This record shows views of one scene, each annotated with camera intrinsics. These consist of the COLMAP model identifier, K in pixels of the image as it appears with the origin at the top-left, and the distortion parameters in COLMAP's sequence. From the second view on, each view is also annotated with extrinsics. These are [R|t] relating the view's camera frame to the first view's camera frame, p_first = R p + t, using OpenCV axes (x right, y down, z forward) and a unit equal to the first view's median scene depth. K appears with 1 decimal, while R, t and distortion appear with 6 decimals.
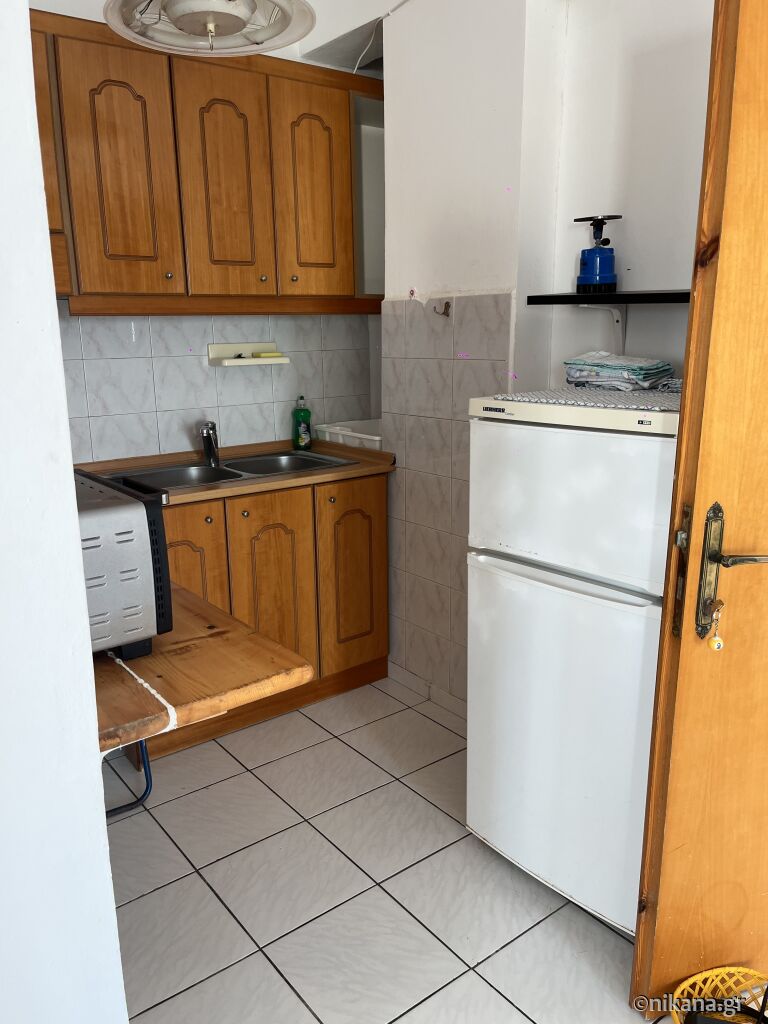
lens RADIAL K [[780.8, 0, 382.4], [0, 780.8, 512.4], [0, 0, 1]] dist [0.009256, 0.000819]
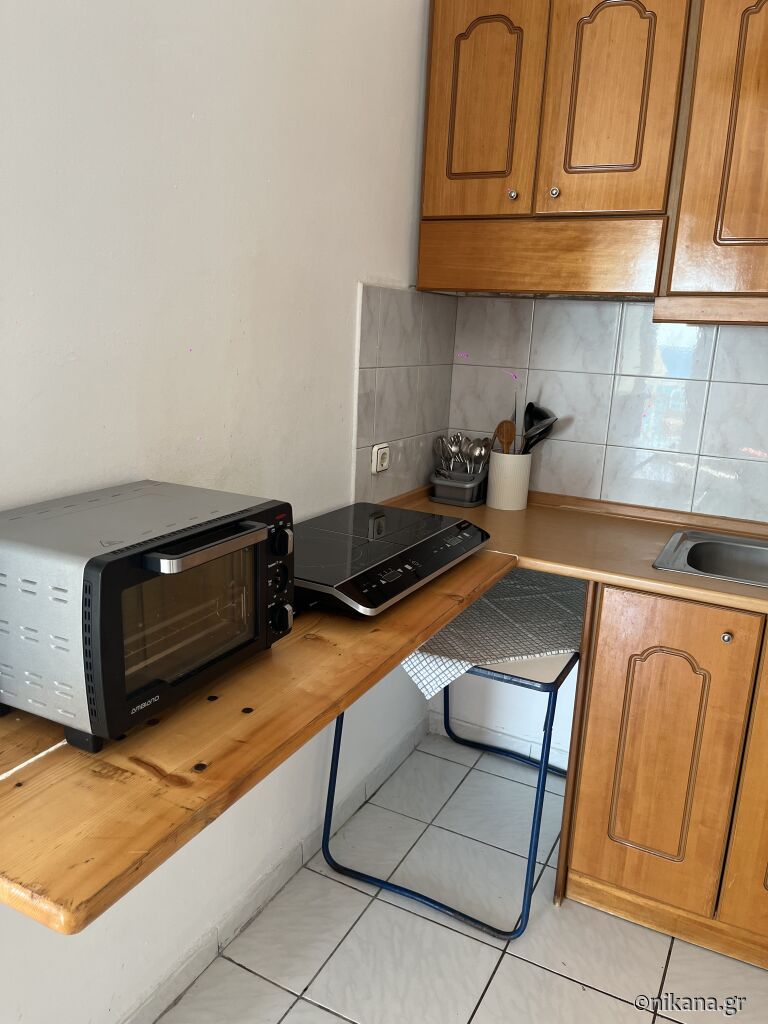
lens RADIAL K [[780.8, 0, 381.7], [0, 780.8, 515.0], [0, 0, 1]] dist [0.009256, 0.000819]
pose [[0.395977, 0.247001, -0.884417, 0.398803], [-0.253888, 0.955047, 0.153054, -0.211245], [0.882464, 0.163937, 0.440887, 0.814478]]
